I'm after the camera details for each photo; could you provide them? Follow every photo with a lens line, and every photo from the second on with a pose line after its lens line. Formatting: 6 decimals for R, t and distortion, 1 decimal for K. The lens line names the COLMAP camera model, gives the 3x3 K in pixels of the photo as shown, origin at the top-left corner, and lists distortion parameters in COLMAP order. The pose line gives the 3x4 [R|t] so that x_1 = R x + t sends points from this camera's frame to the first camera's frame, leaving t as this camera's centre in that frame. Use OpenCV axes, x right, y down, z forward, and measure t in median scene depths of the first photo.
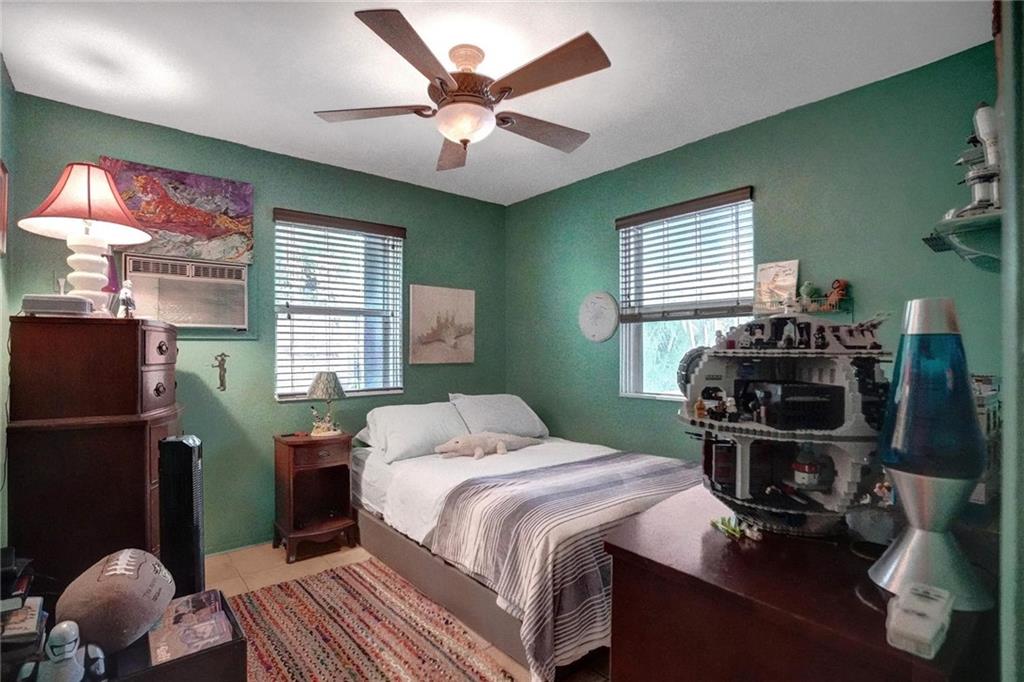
lens RADIAL K [[493.7, 0, 509.6], [0, 493.7, 345.4], [0, 0, 1]] dist [-0.051547, 0.021486]
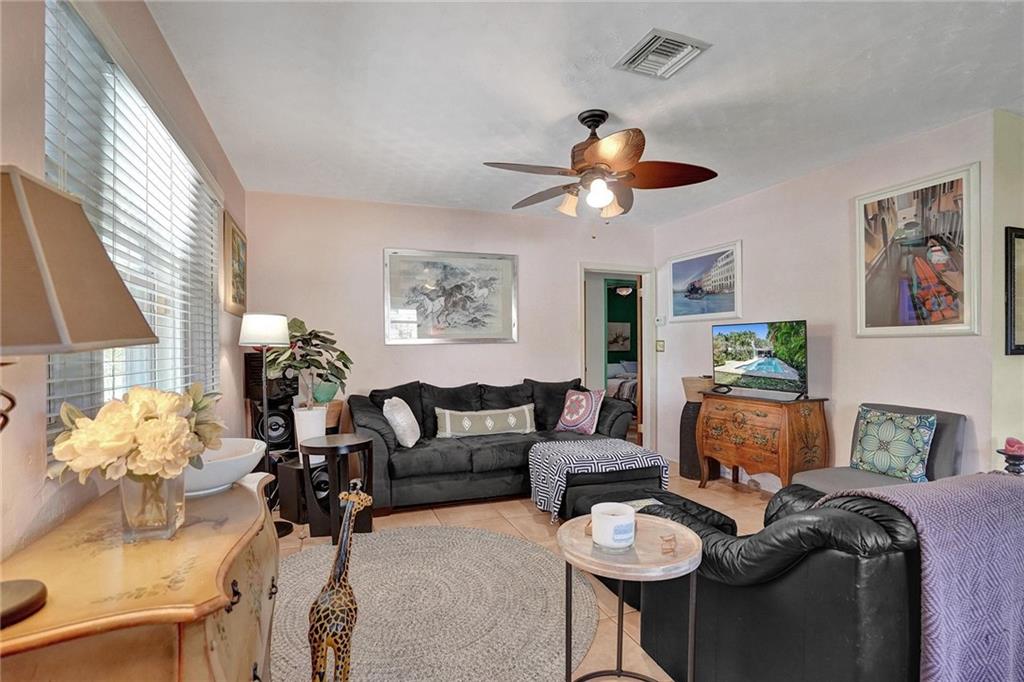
lens RADIAL K [[493.7, 0, 509.6], [0, 493.7, 345.4], [0, 0, 1]] dist [-0.051547, 0.021486]
pose [[0.943221, -0.000329, -0.332165, 0.201071], [0.001441, 0.999994, 0.003103, -0.003273], [0.332163, -0.003405, 0.943216, -1.742672]]
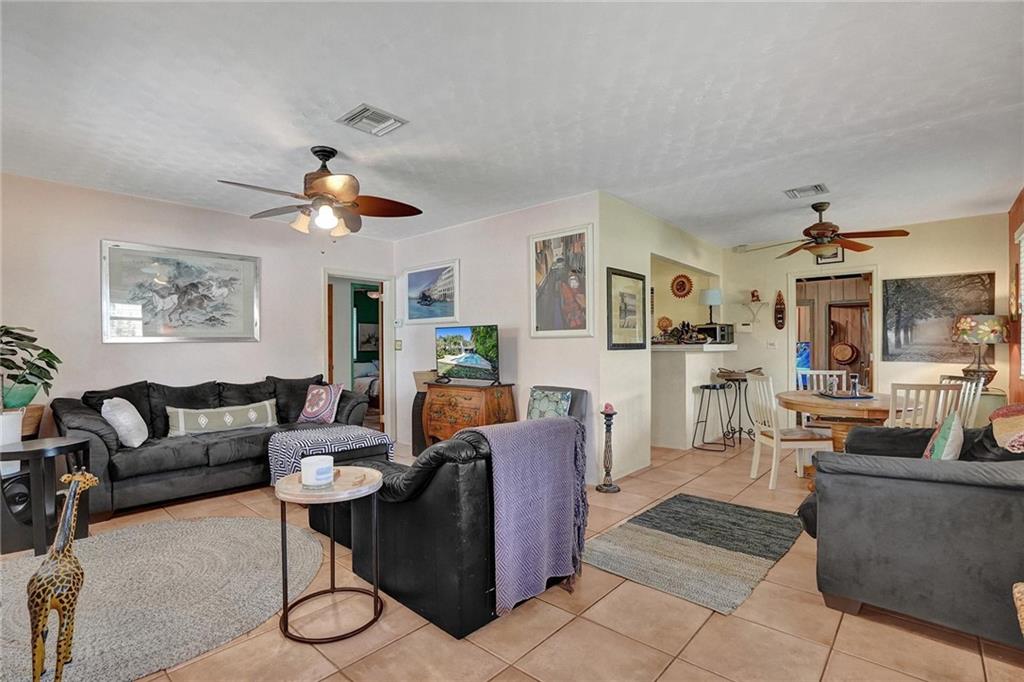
lens RADIAL K [[493.7, 0, 509.6], [0, 493.7, 345.4], [0, 0, 1]] dist [-0.051547, 0.021486]
pose [[0.991743, 0.000330, 0.128239, 0.295328], [-0.000419, 1.000000, 0.000665, 0.003030], [-0.128239, -0.000713, 0.991743, -1.919194]]
